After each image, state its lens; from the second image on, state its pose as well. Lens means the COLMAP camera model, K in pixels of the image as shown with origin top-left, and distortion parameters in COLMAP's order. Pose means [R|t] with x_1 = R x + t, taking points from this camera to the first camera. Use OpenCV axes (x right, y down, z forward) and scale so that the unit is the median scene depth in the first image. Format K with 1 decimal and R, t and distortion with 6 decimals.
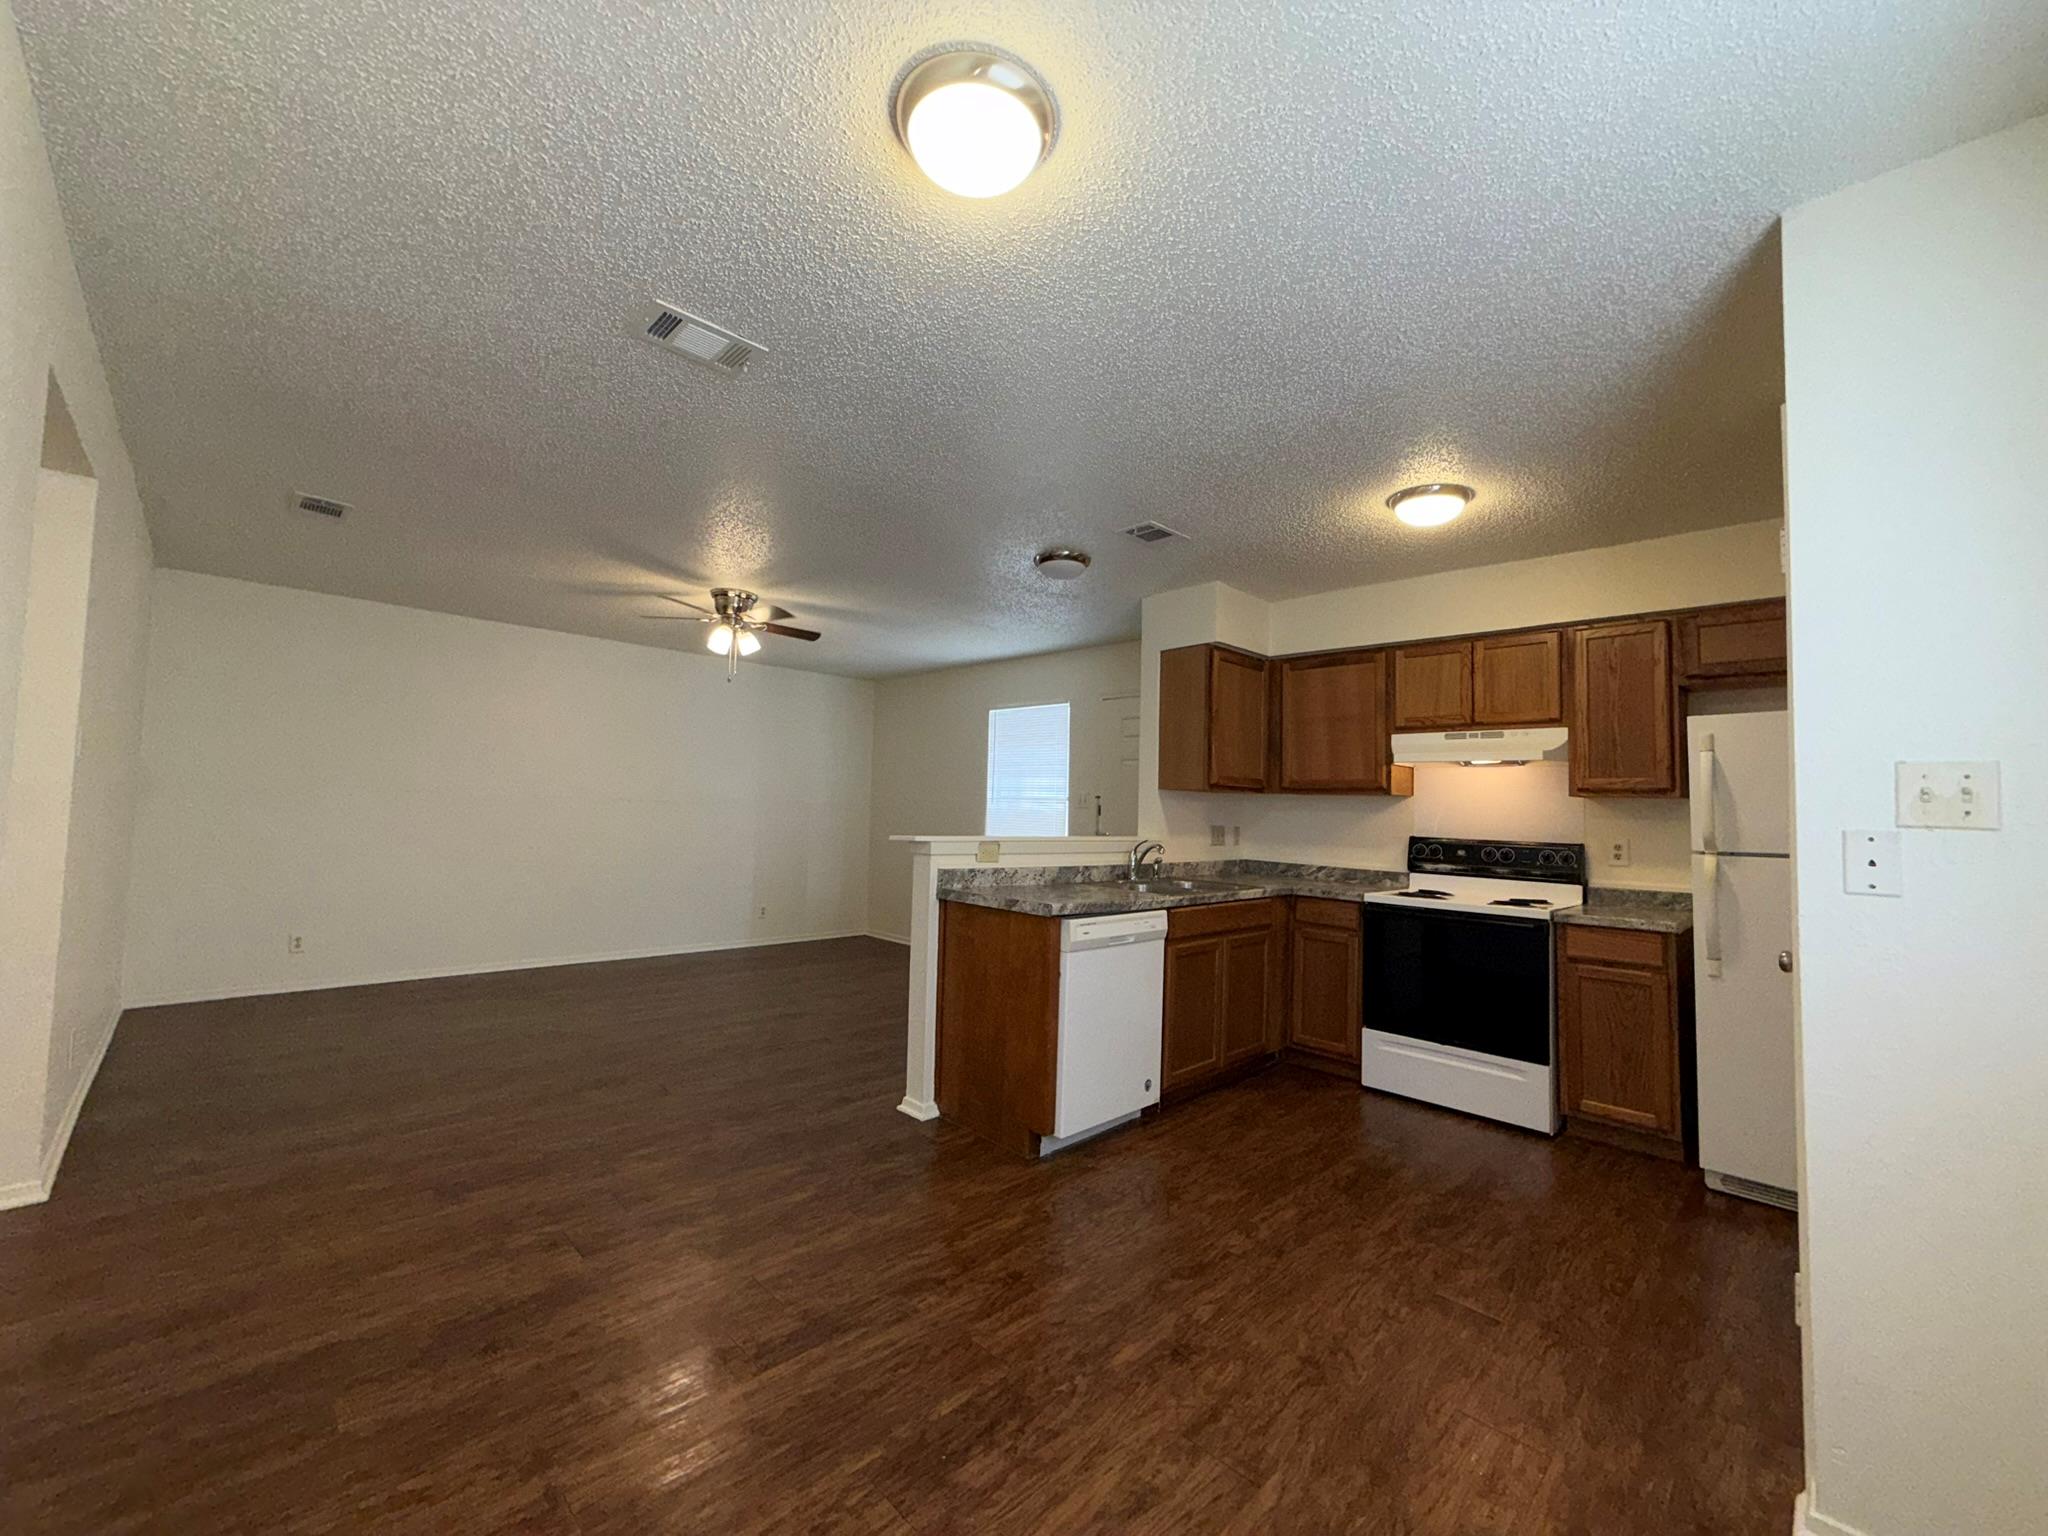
lens RADIAL K [[814.6, 0, 1014.4], [0, 814.6, 762.9], [0, 0, 1]] dist [0.000413, 0.000422]
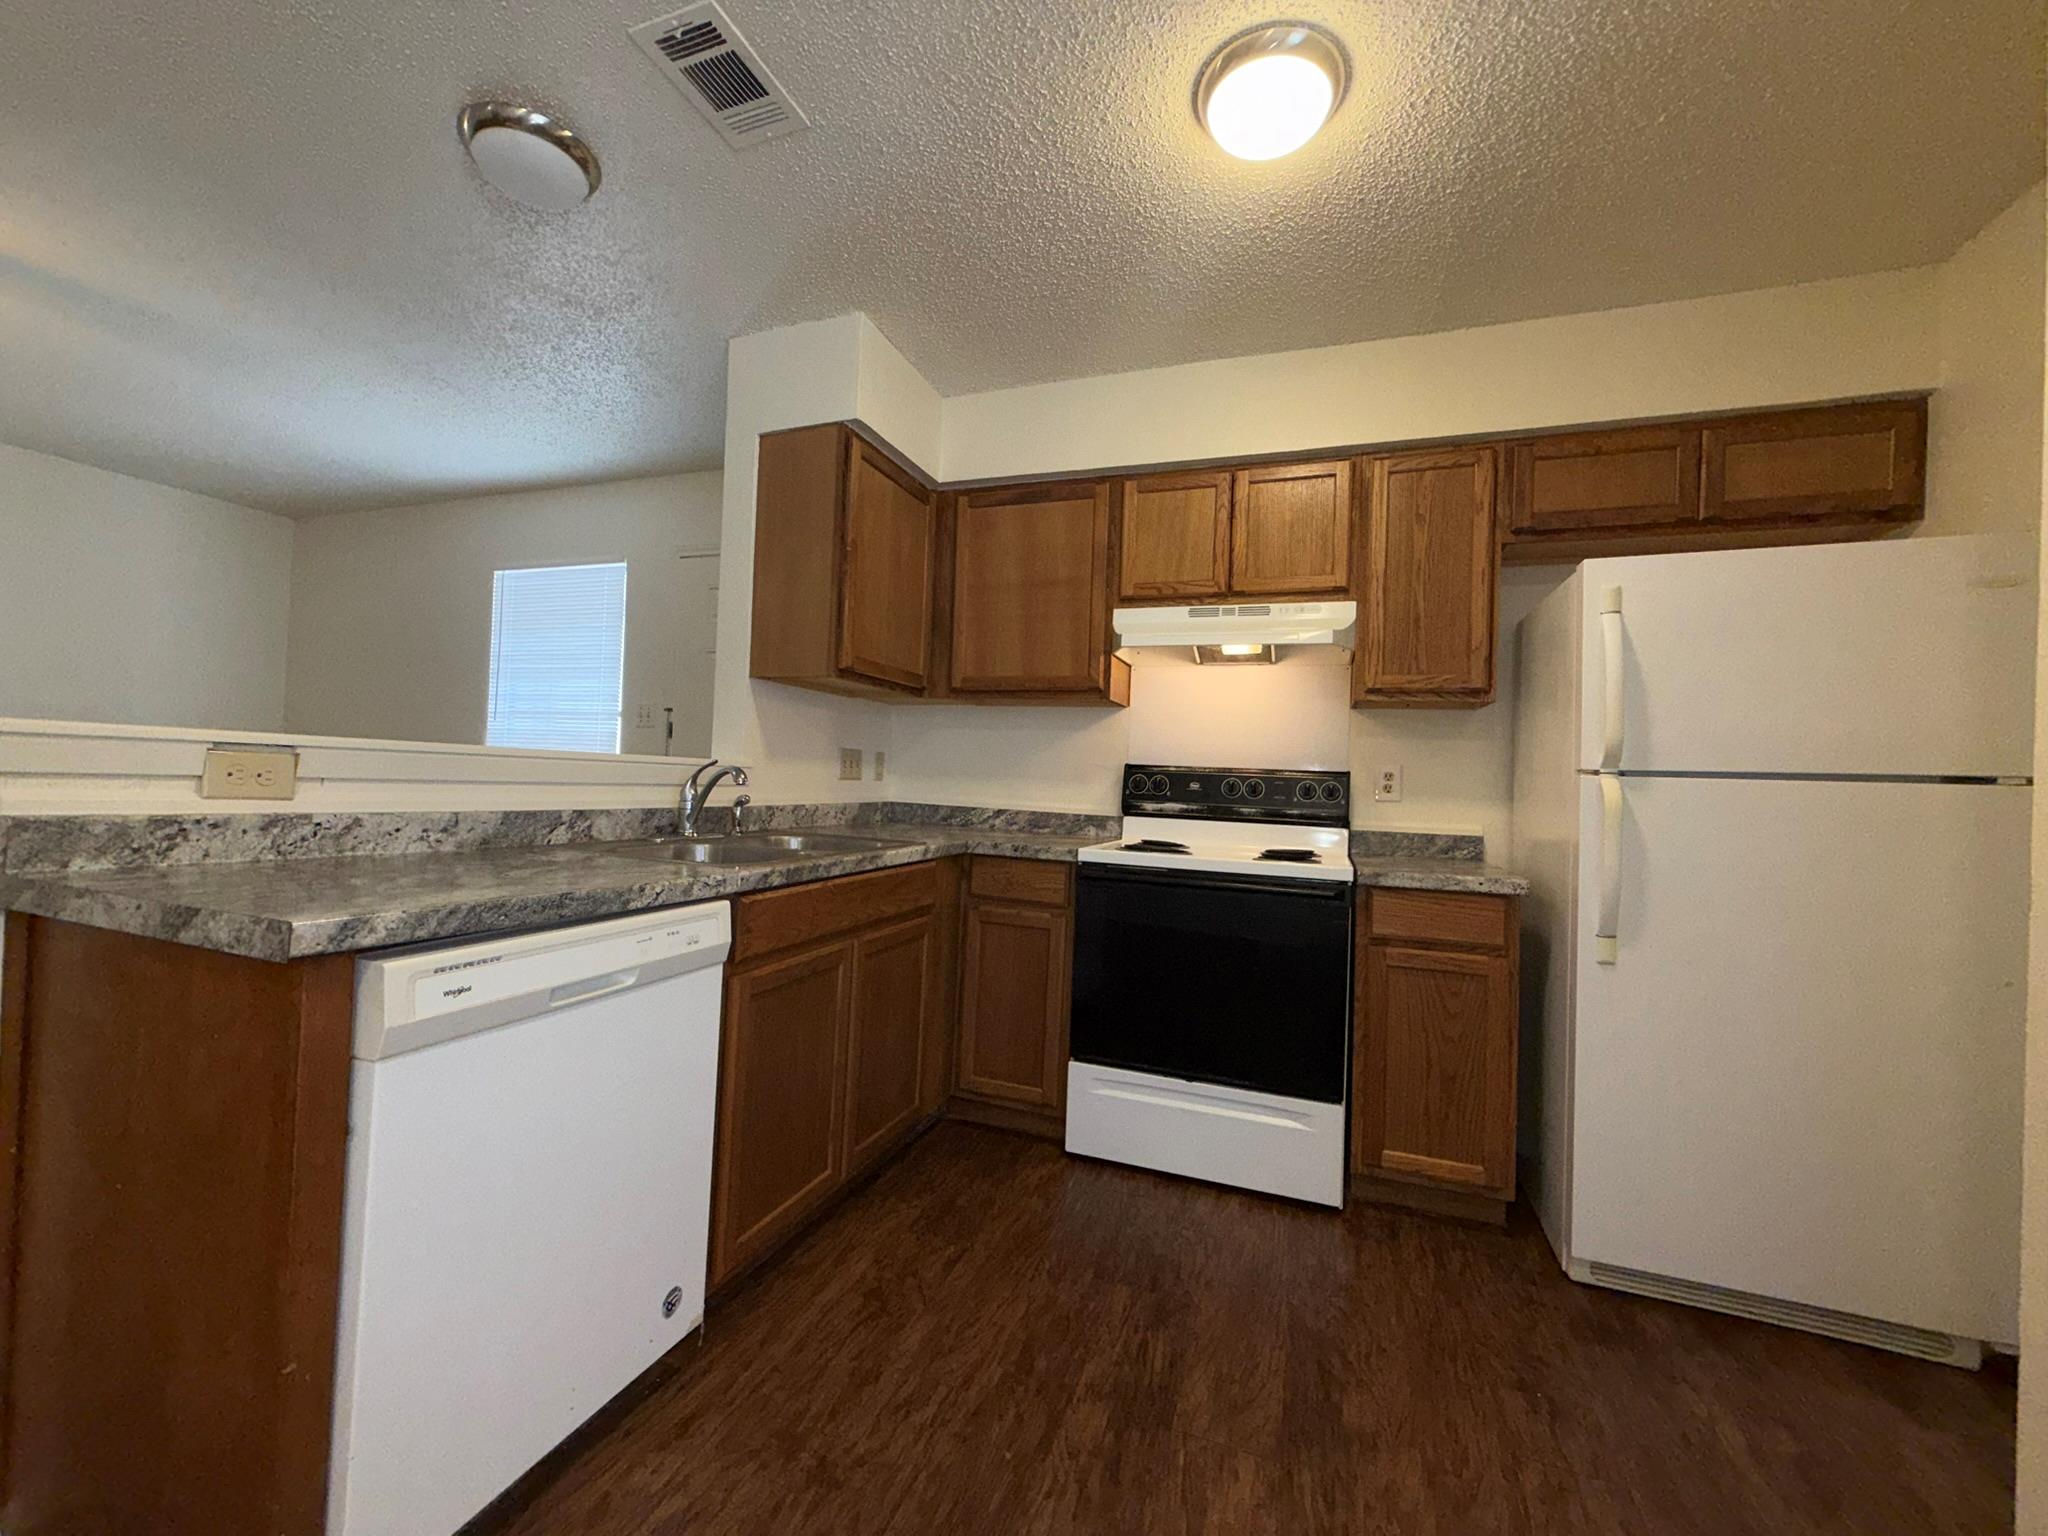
lens RADIAL K [[814.6, 0, 1015.7], [0, 814.6, 764.9], [0, 0, 1]] dist [0.000413, 0.000422]
pose [[0.905252, 0.013519, 0.424661, 0.137399], [-0.037425, 0.998146, 0.048005, 0.078225], [-0.423224, -0.059349, 0.904079, 0.529505]]
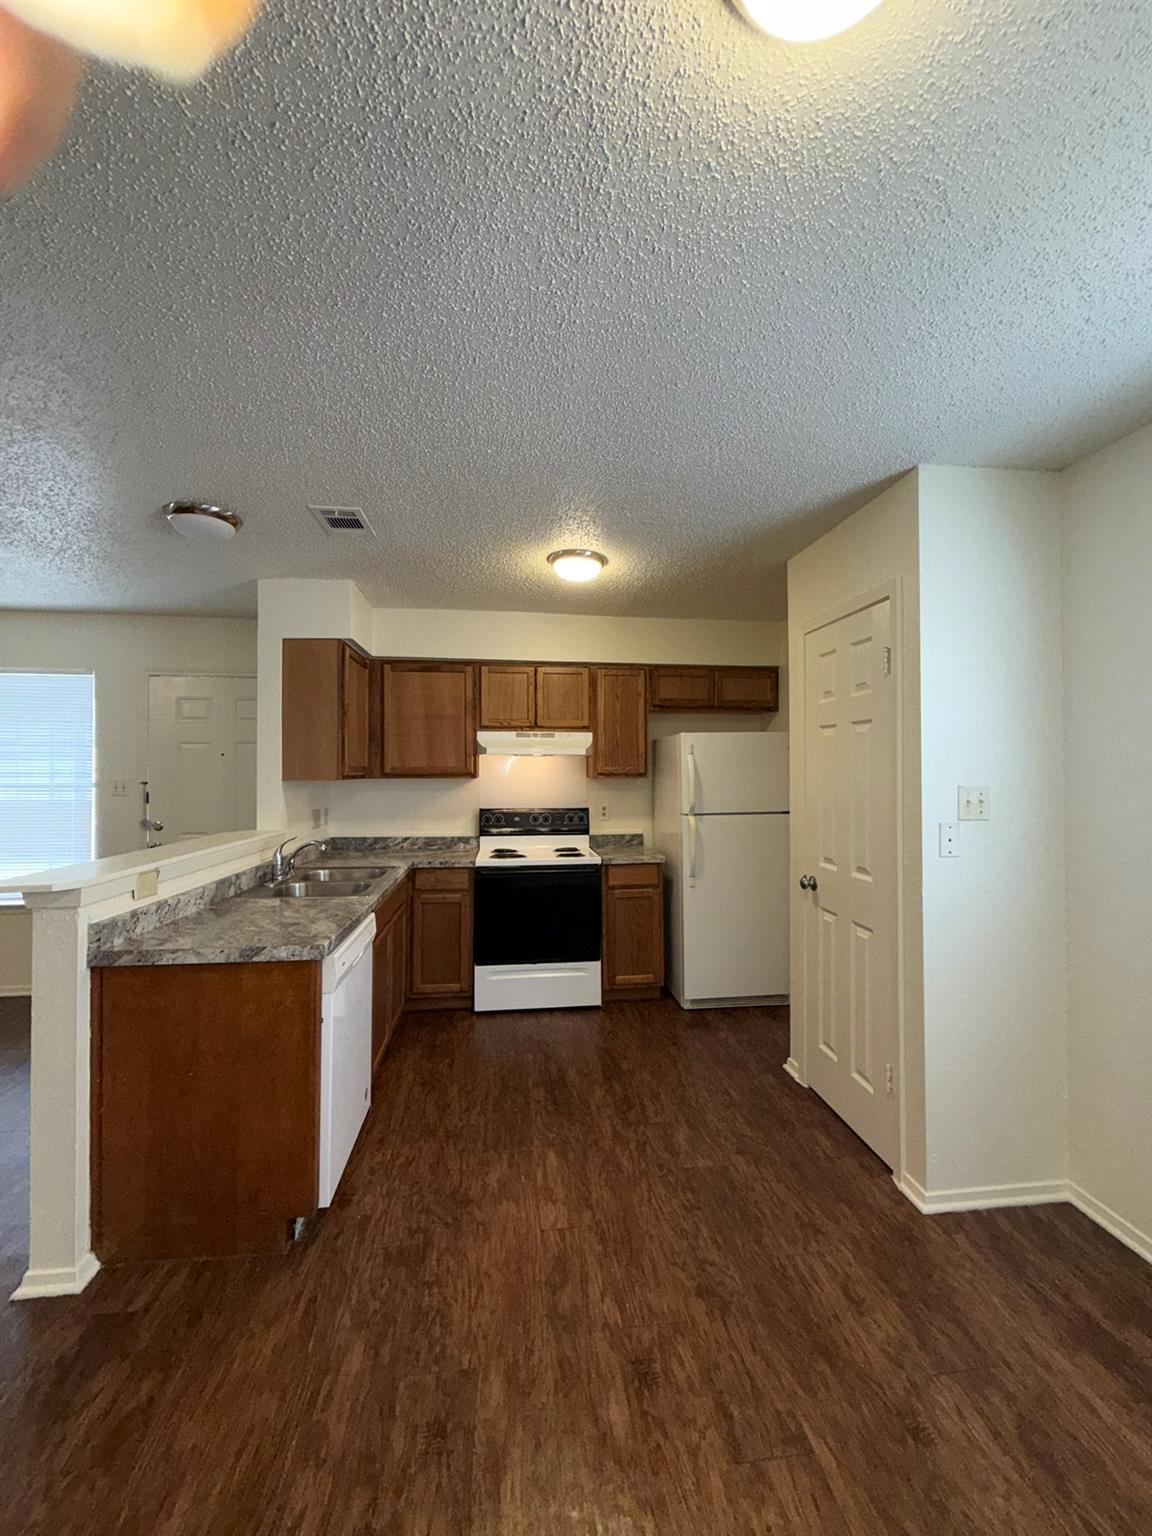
lens RADIAL K [[610.9, 0, 578.6], [0, 610.9, 761.8], [0, 0, 1]] dist [0.000413, 0.000422]
pose [[0.609184, -0.019099, 0.792799, -0.248677], [-0.025537, 0.998719, 0.043682, -0.041274], [-0.792618, -0.046856, 0.607916, 0.359081]]
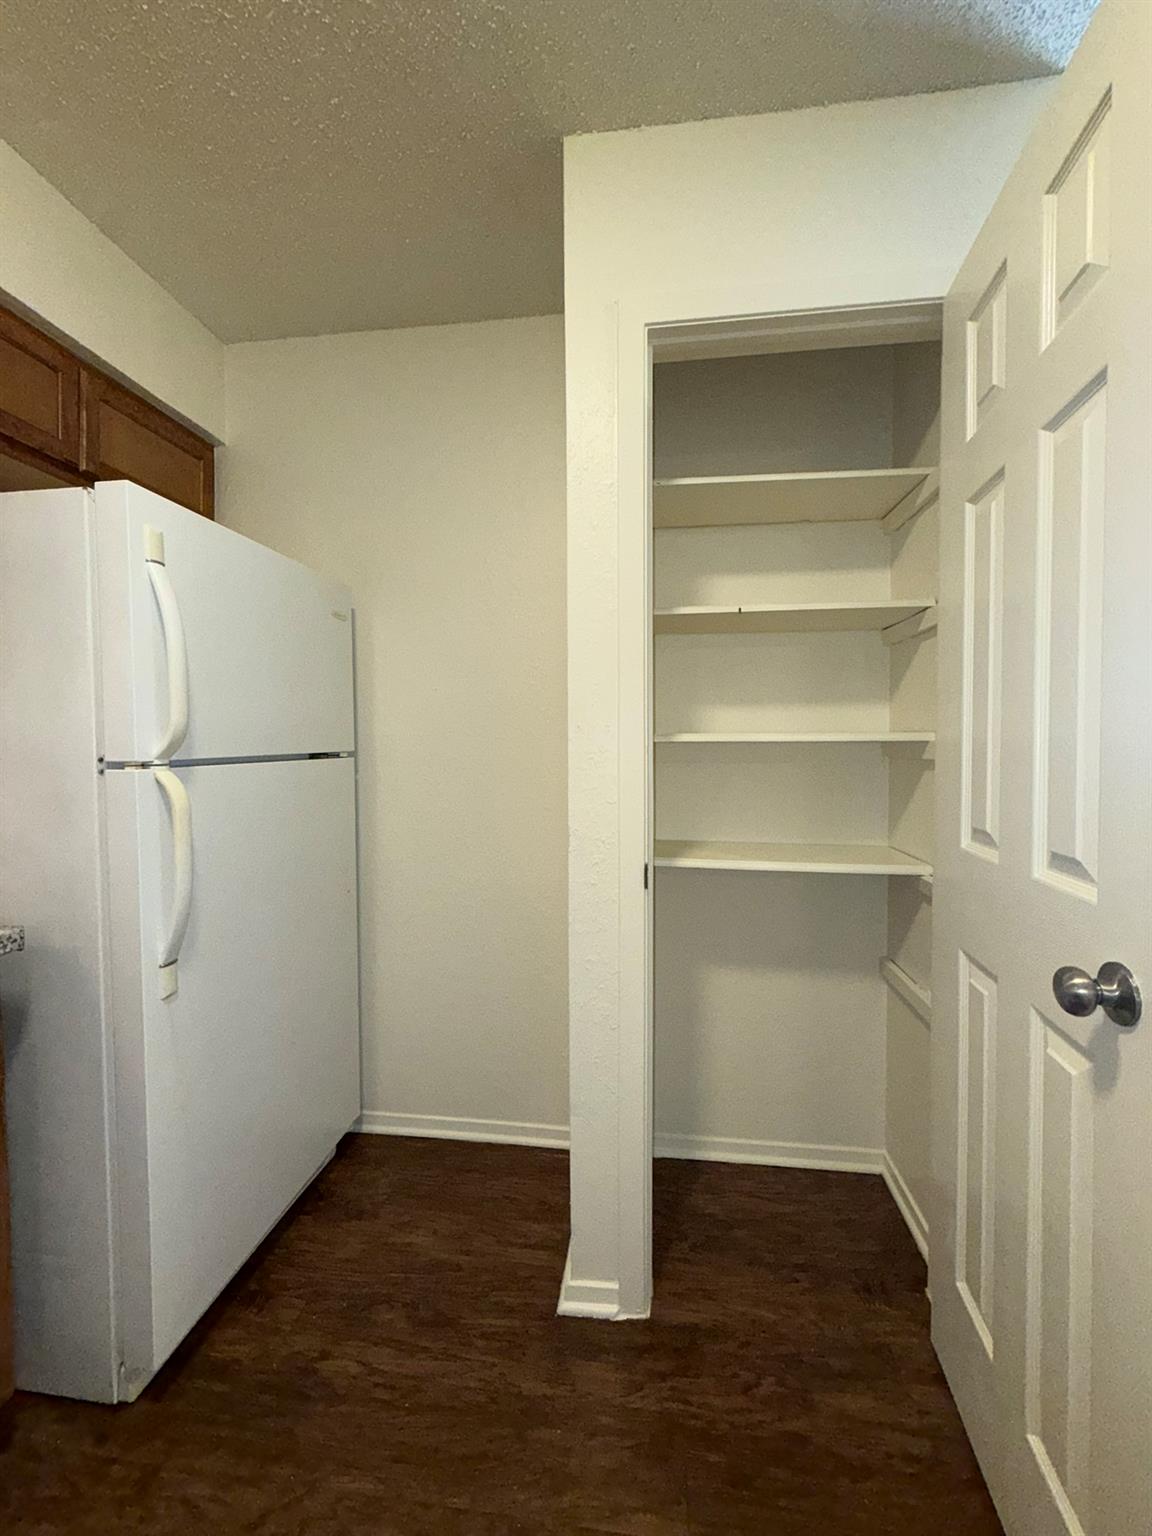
lens RADIAL K [[610.9, 0, 579.1], [0, 610.9, 761.3], [0, 0, 1]] dist [0.000413, 0.000422]
pose [[-0.624525, -0.048507, 0.779497, 0.329748], [-0.058584, 0.998167, 0.015178, 0.074433], [-0.778804, -0.036187, -0.626222, 0.885584]]
